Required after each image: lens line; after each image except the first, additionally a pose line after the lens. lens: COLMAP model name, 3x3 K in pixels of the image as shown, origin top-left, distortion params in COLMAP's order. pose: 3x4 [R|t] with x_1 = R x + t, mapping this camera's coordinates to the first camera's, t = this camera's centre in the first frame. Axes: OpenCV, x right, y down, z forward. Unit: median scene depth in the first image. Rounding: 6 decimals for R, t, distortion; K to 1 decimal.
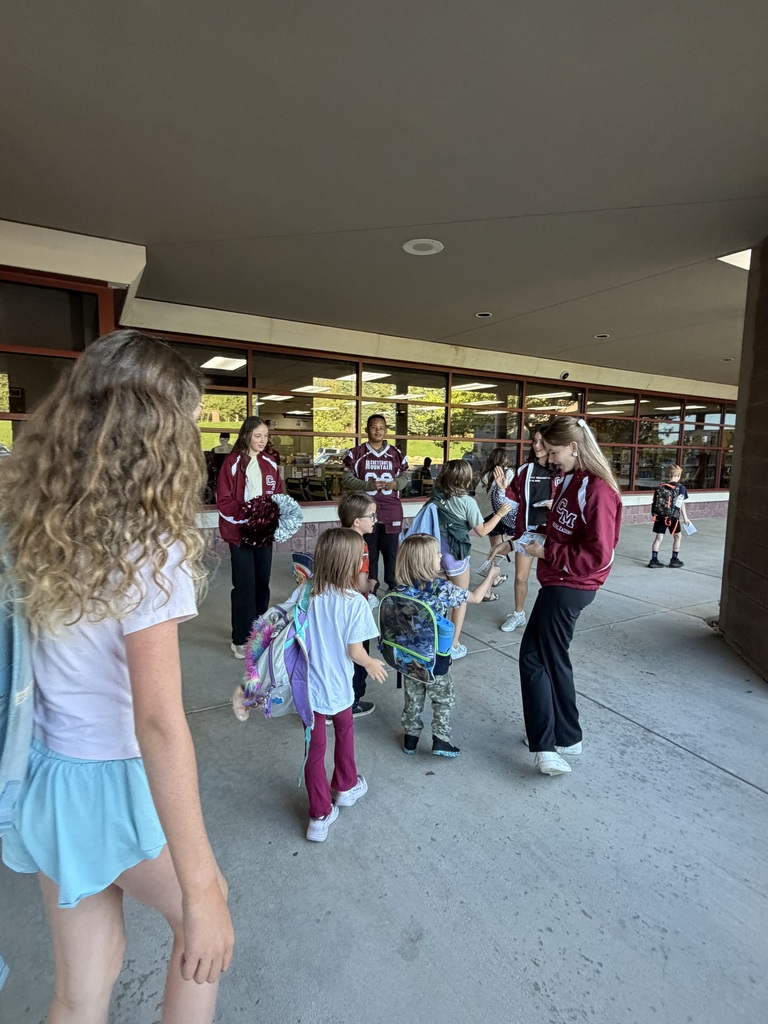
lens RADIAL K [[534.2, 0, 383.9], [0, 534.2, 516.9], [0, 0, 1]] dist [0.000682, 0.000172]
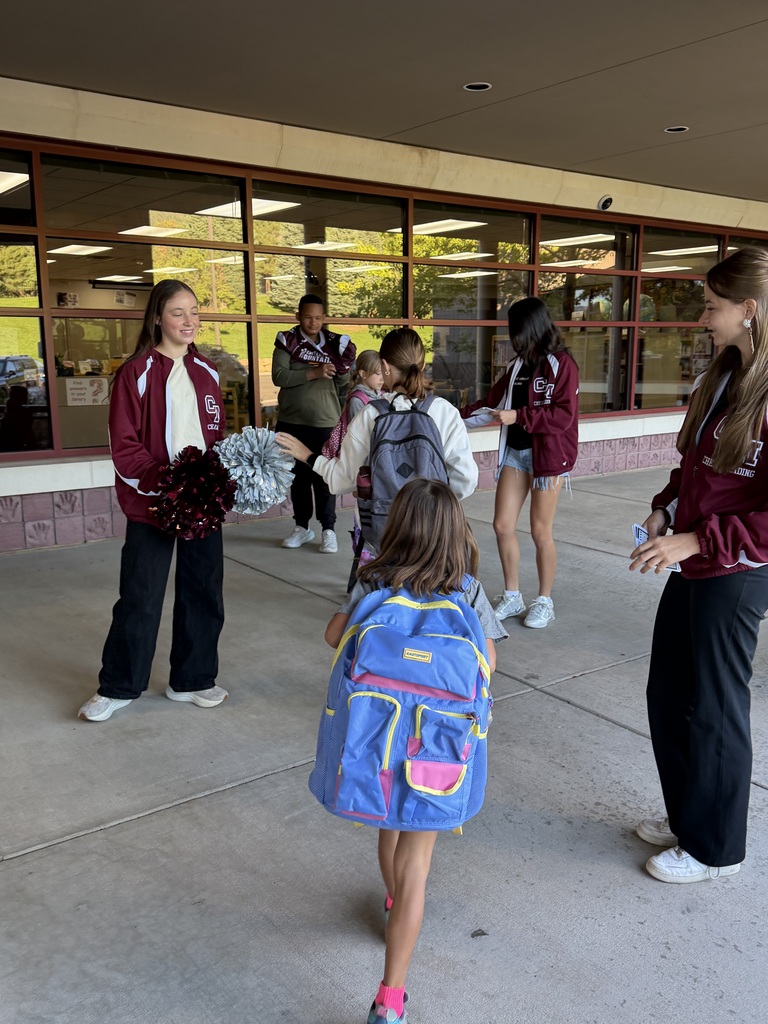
lens RADIAL K [[922.1, 0, 384.0], [0, 922.1, 512.0], [0, 0, 1]] dist [0.097227, -0.143599]
pose [[0.991718, -0.045566, 0.120082, -0.032035], [0.039175, 0.997714, 0.055058, -0.000298], [-0.122316, -0.049898, 0.991236, 0.029423]]
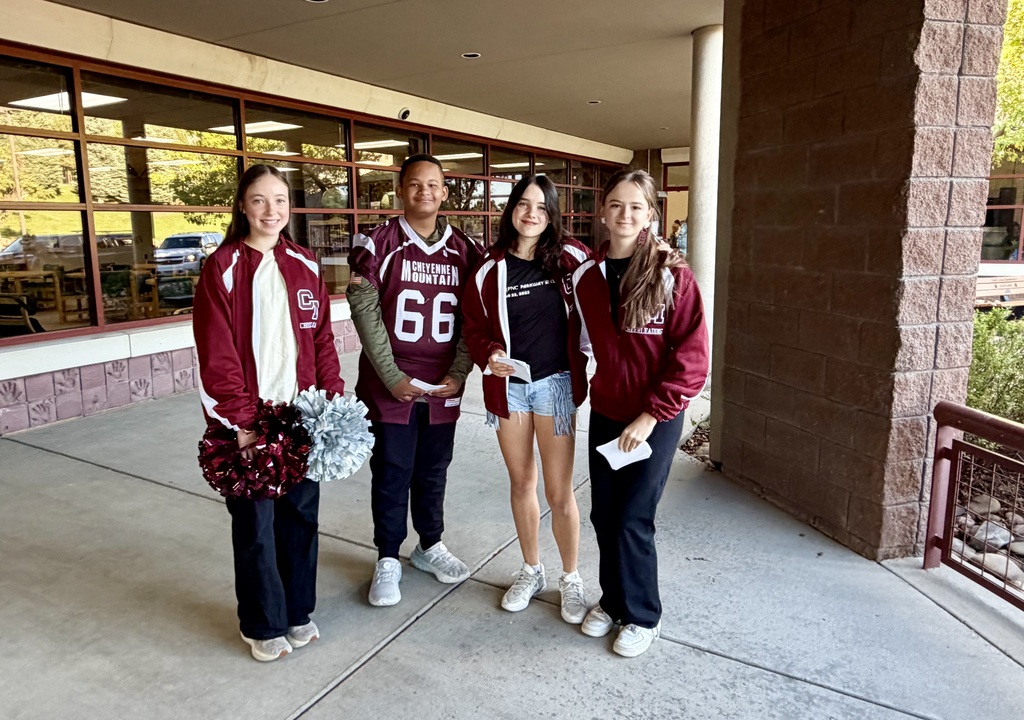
lens RADIAL K [[714.9, 0, 475.2], [0, 714.9, 333.1], [0, 0, 1]] dist [-0.000184, 0.000557]
pose [[0.870286, -0.103079, 0.481641, -0.060156], [0.090096, 0.994673, 0.050079, -0.022945], [-0.484237, -0.000189, 0.874937, 0.158416]]
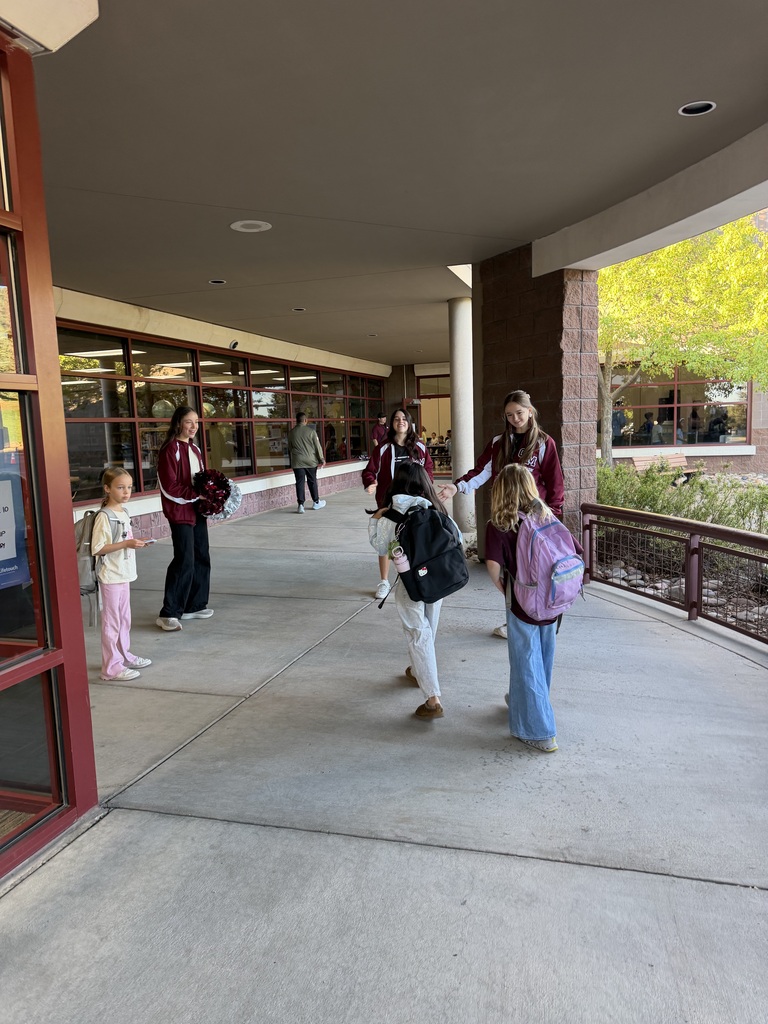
lens RADIAL K [[731.8, 0, 391.4], [0, 731.8, 517.8], [0, 0, 1]] dist [0.095233, -0.119376]
pose [[0.726230, -0.130359, 0.674979, -0.369118], [0.134693, 0.989808, 0.046241, 0.001454], [-0.674128, 0.057333, 0.736386, -0.080231]]
